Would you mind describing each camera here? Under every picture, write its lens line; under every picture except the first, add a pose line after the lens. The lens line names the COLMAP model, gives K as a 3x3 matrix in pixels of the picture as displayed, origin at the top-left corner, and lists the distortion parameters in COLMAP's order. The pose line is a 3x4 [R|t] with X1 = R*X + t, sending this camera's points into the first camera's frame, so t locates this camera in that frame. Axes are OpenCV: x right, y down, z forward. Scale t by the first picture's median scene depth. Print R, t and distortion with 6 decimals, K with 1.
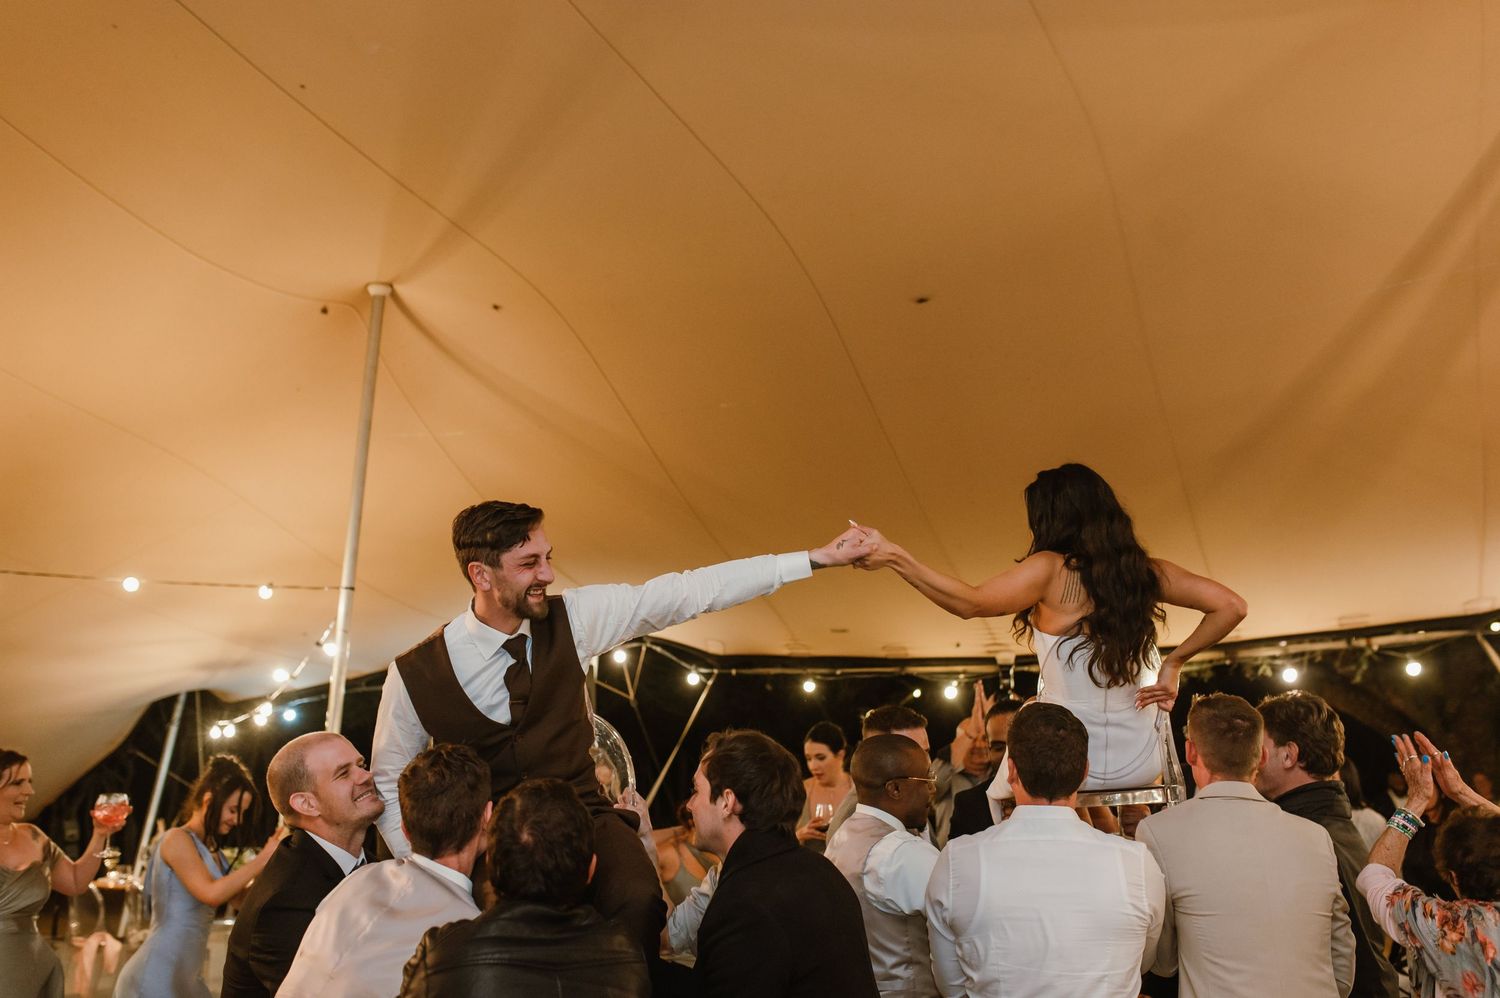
lens RADIAL K [[1421.9, 0, 736.3], [0, 1421.9, 500.2], [0, 0, 1]] dist [0.024839, 0.000000]
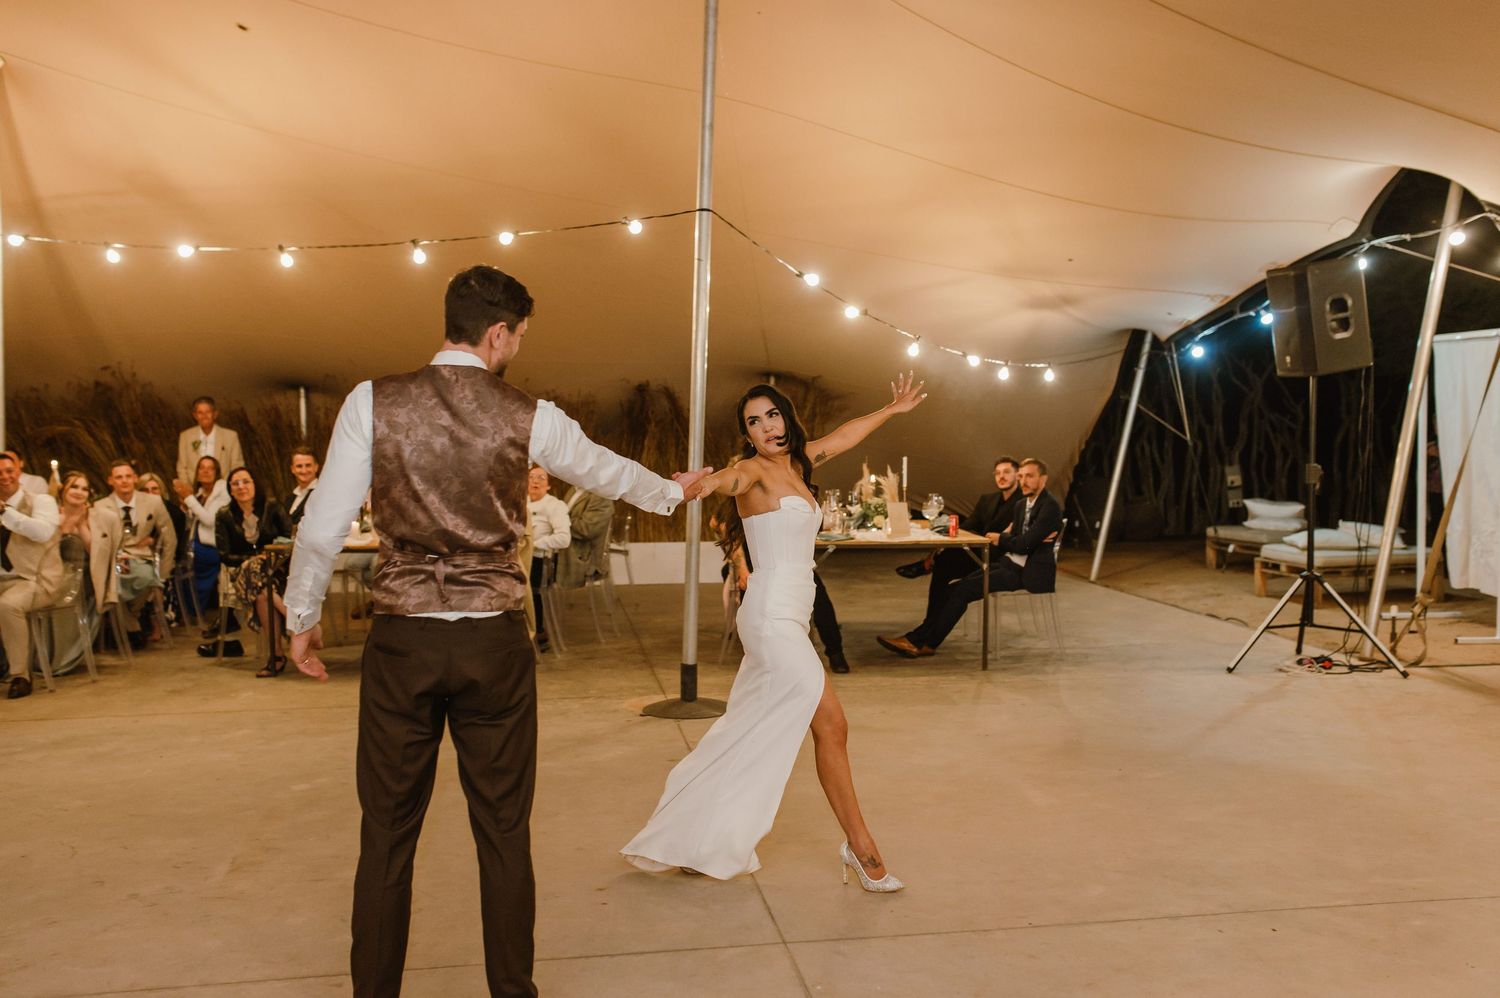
lens RADIAL K [[1421.9, 0, 763.1], [0, 1421.9, 506.2], [0, 0, 1]] dist [0.024839, 0.000000]
pose [[0.508075, 0.038064, -0.860471, 0.383455], [0.173958, 0.973900, 0.145797, 0.089083], [0.843563, -0.223761, 0.488193, 0.424251]]
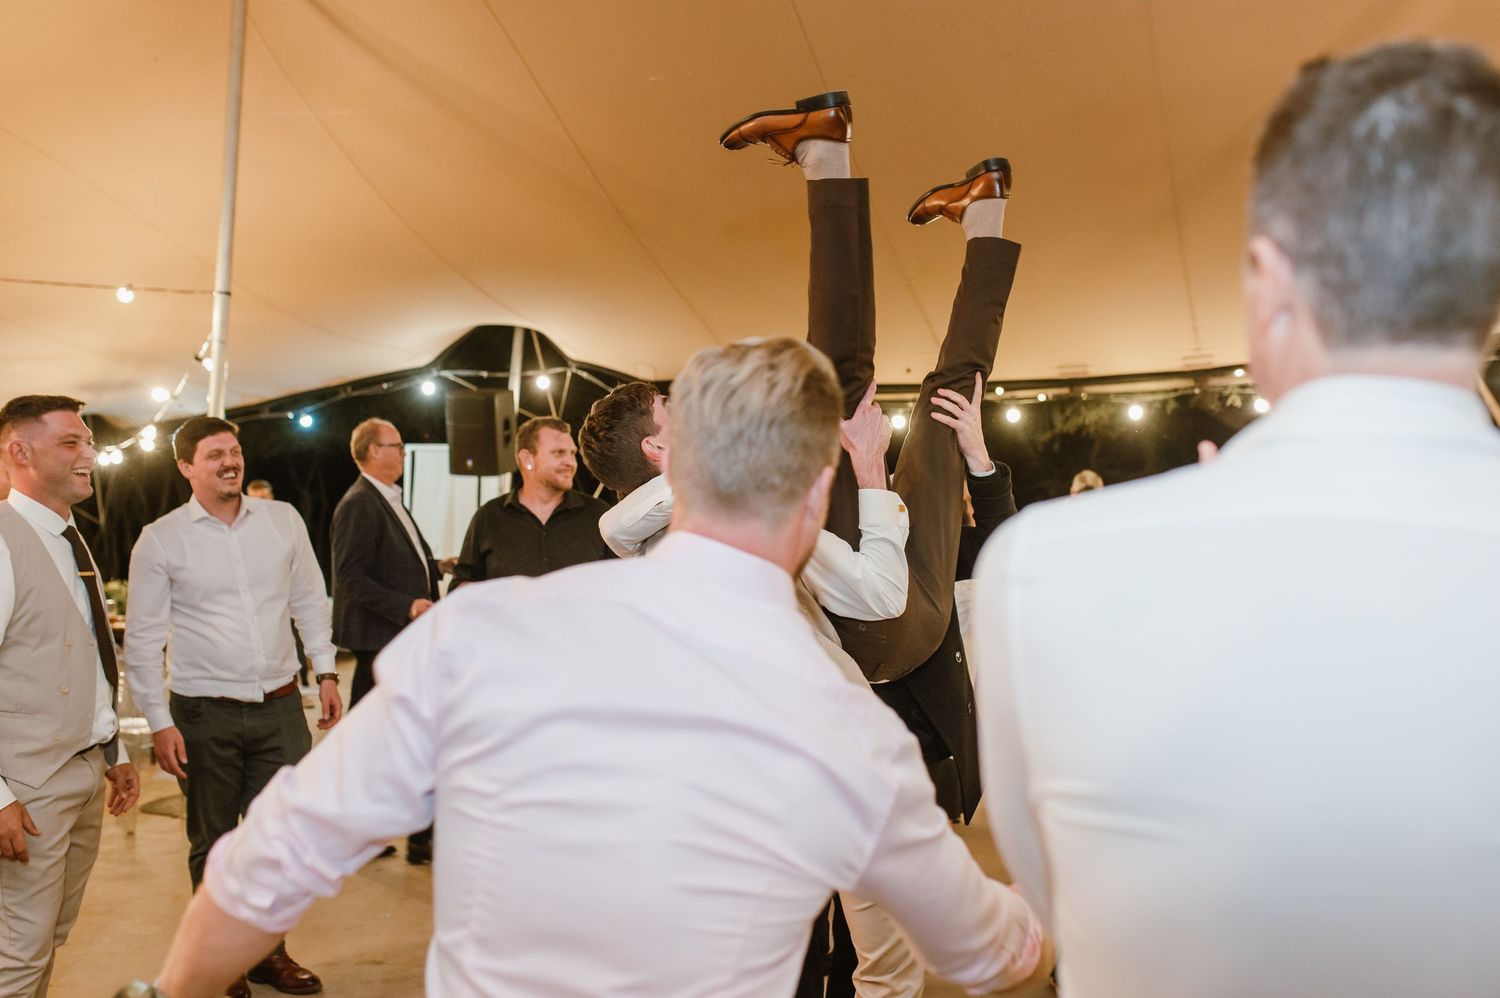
lens RADIAL K [[1421.9, 0, 725.7], [0, 1421.9, 511.4], [0, 0, 1]] dist [0.024839, 0.000000]
pose [[0.999215, 0.006127, 0.039126, 0.001696], [-0.013391, 0.982044, 0.188179, 0.018546], [-0.037271, -0.188555, 0.981355, 0.078587]]
